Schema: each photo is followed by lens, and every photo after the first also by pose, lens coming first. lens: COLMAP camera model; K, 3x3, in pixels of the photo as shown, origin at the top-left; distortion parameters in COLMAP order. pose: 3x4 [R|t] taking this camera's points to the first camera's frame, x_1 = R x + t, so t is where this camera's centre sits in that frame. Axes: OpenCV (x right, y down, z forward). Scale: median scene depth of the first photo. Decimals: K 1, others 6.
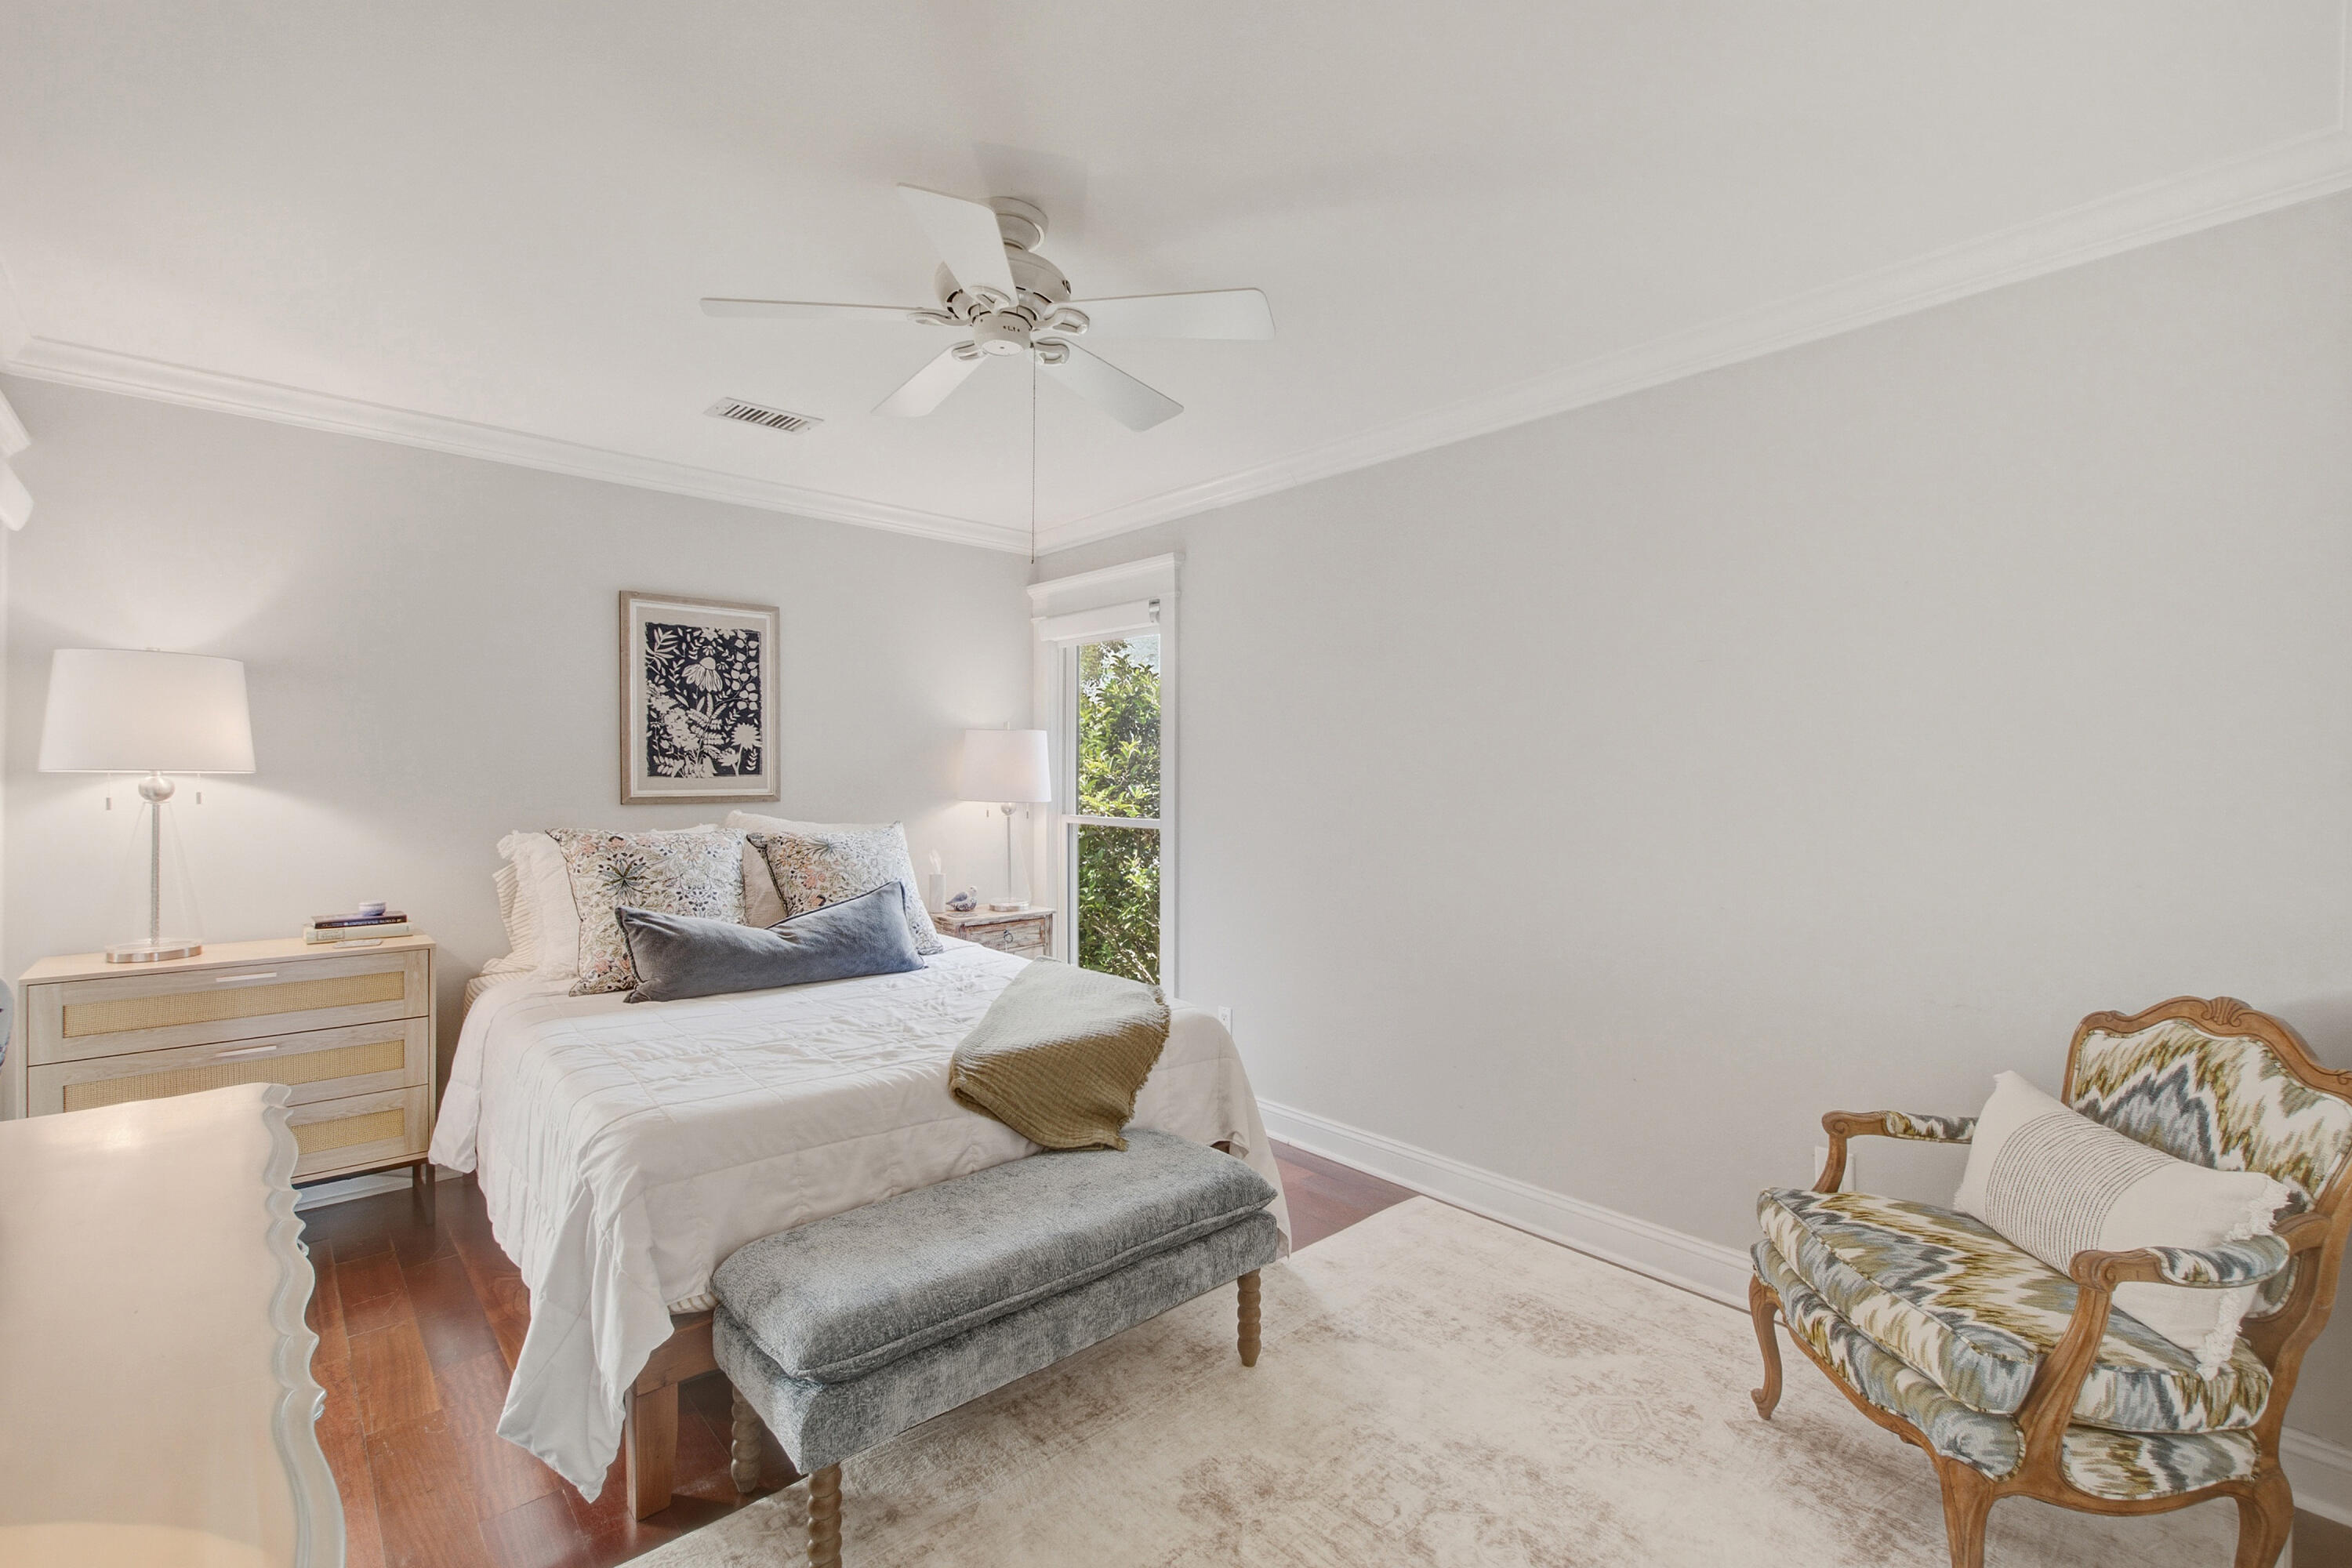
lens RADIAL K [[1028.1, 0, 1180.5], [0, 1028.1, 784.6], [0, 0, 1]] dist [-0.002299, -0.000671]
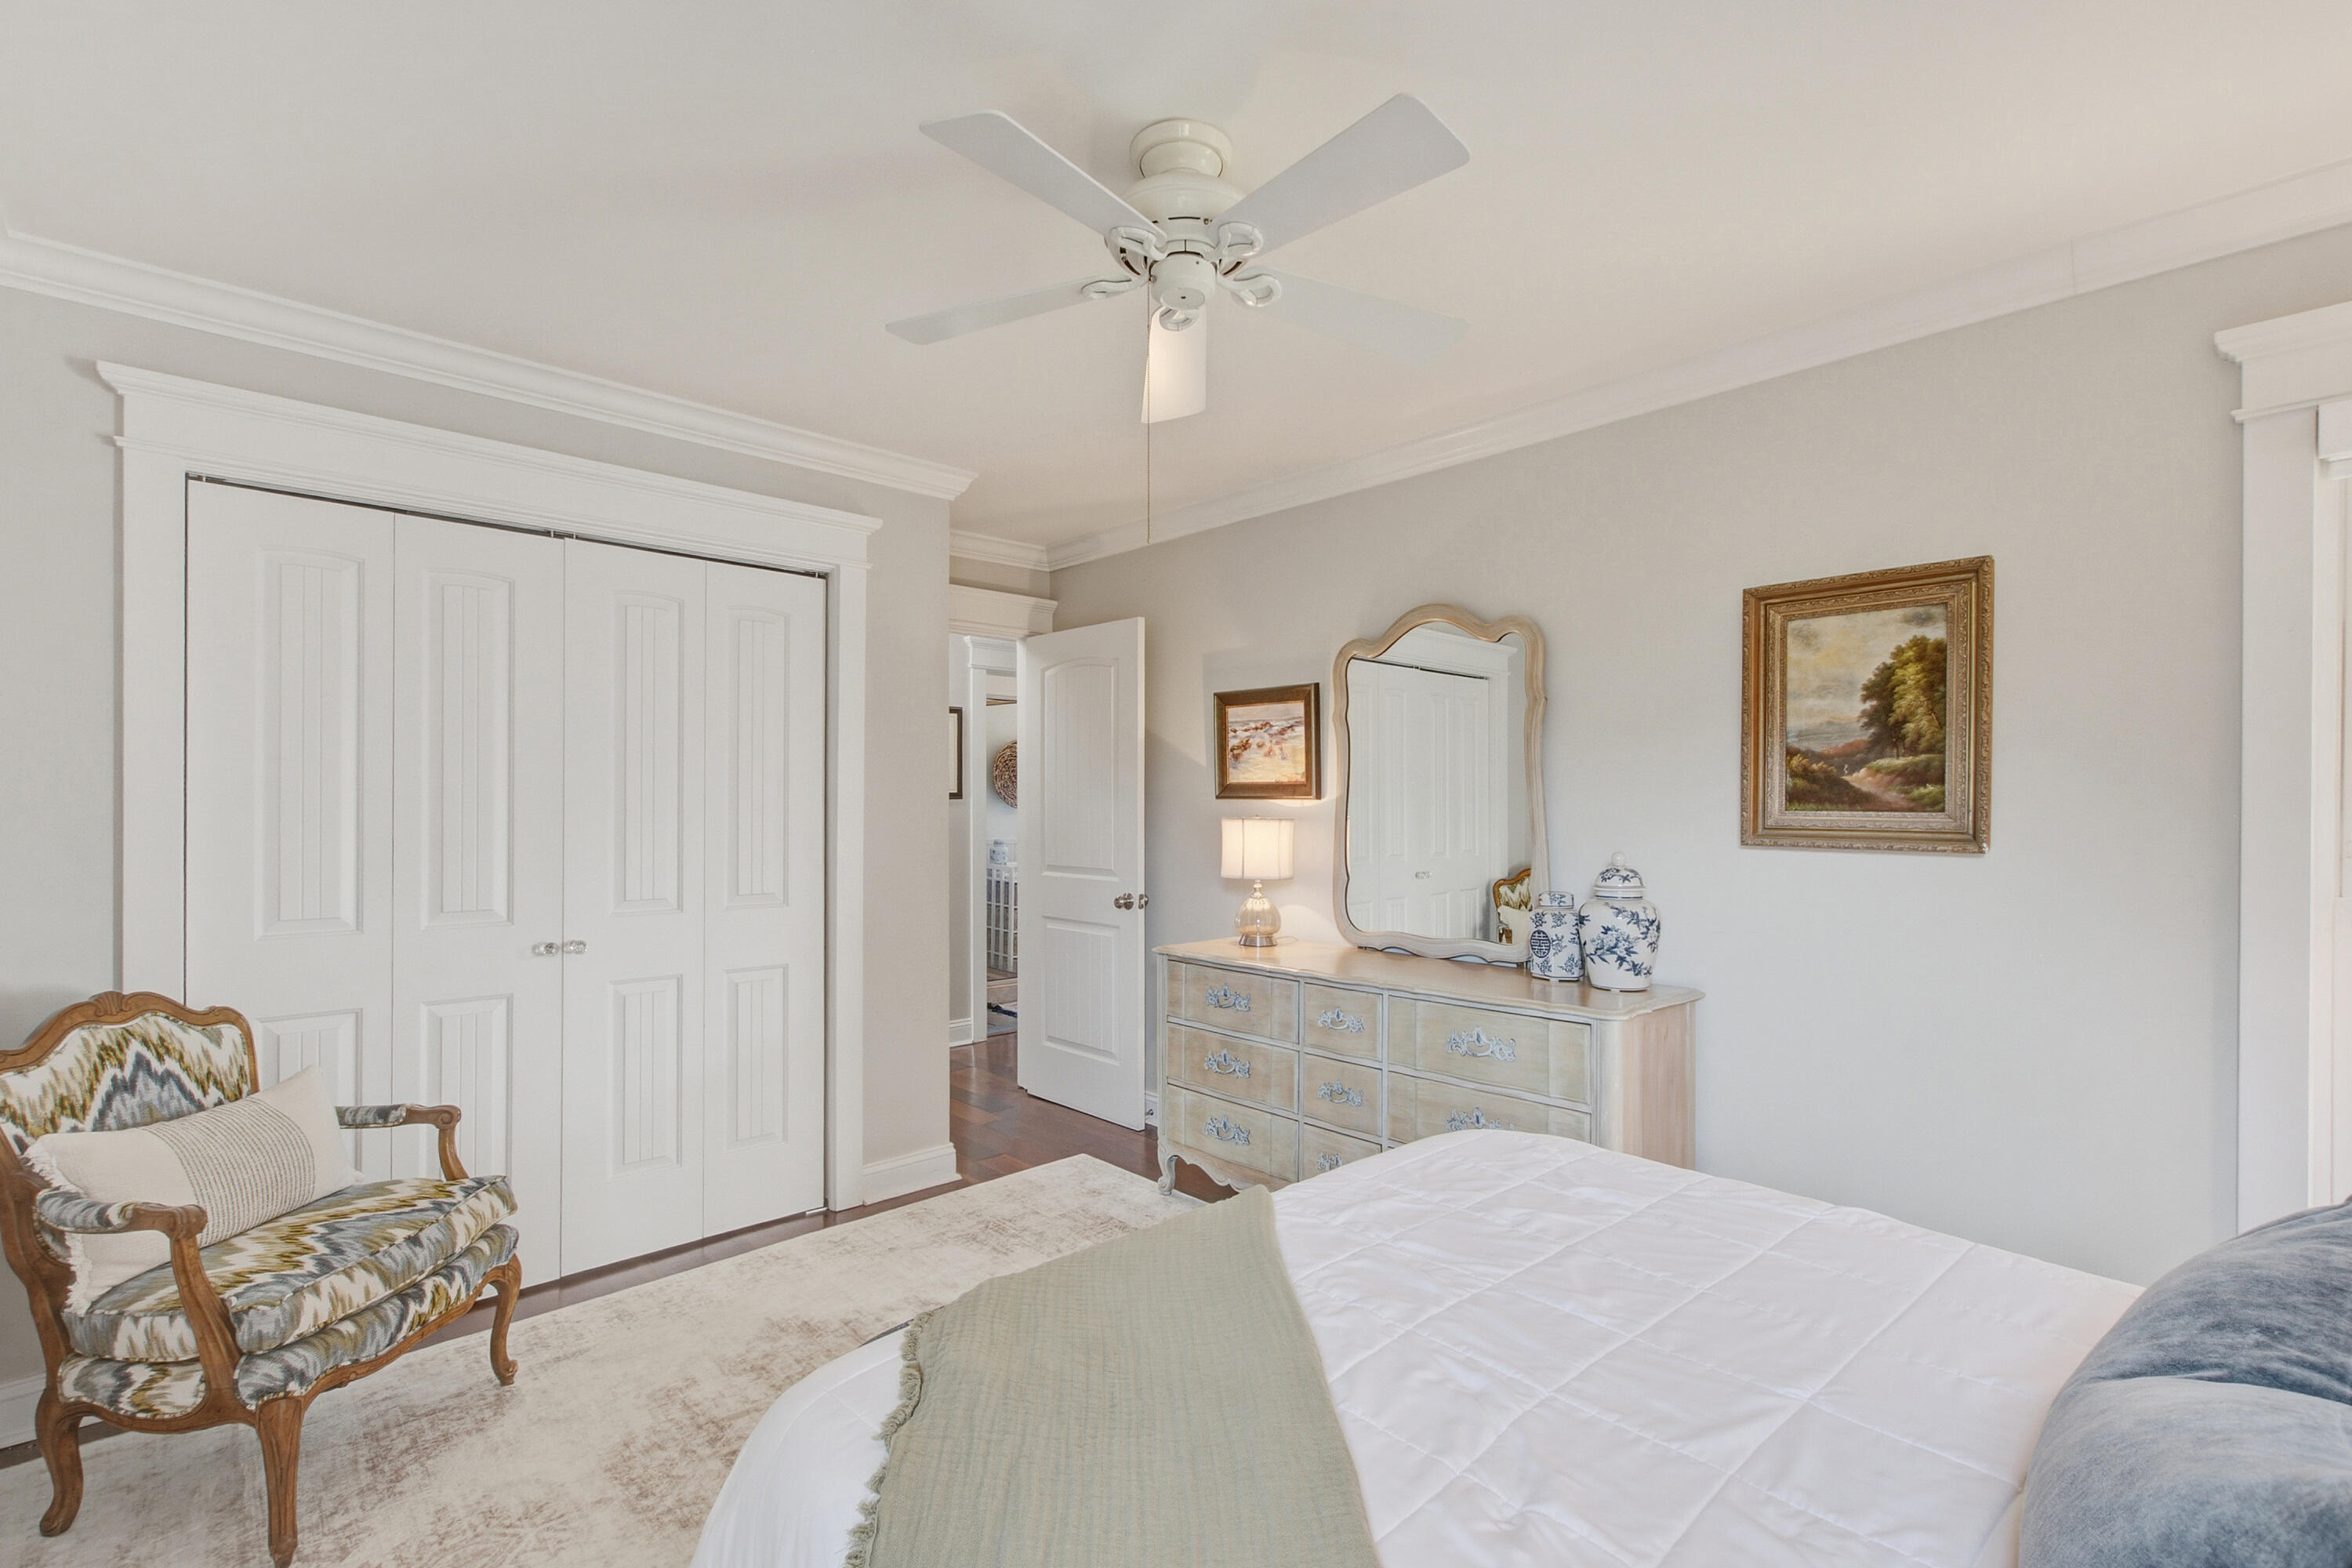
lens RADIAL K [[1028.1, 0, 1180.5], [0, 1028.1, 784.6], [0, 0, 1]] dist [-0.002299, -0.000671]
pose [[-0.999851, -0.003927, -0.016819, -0.178236], [-0.003658, 0.999866, -0.015981, -0.014055], [0.016880, -0.015917, -0.999731, 2.226404]]
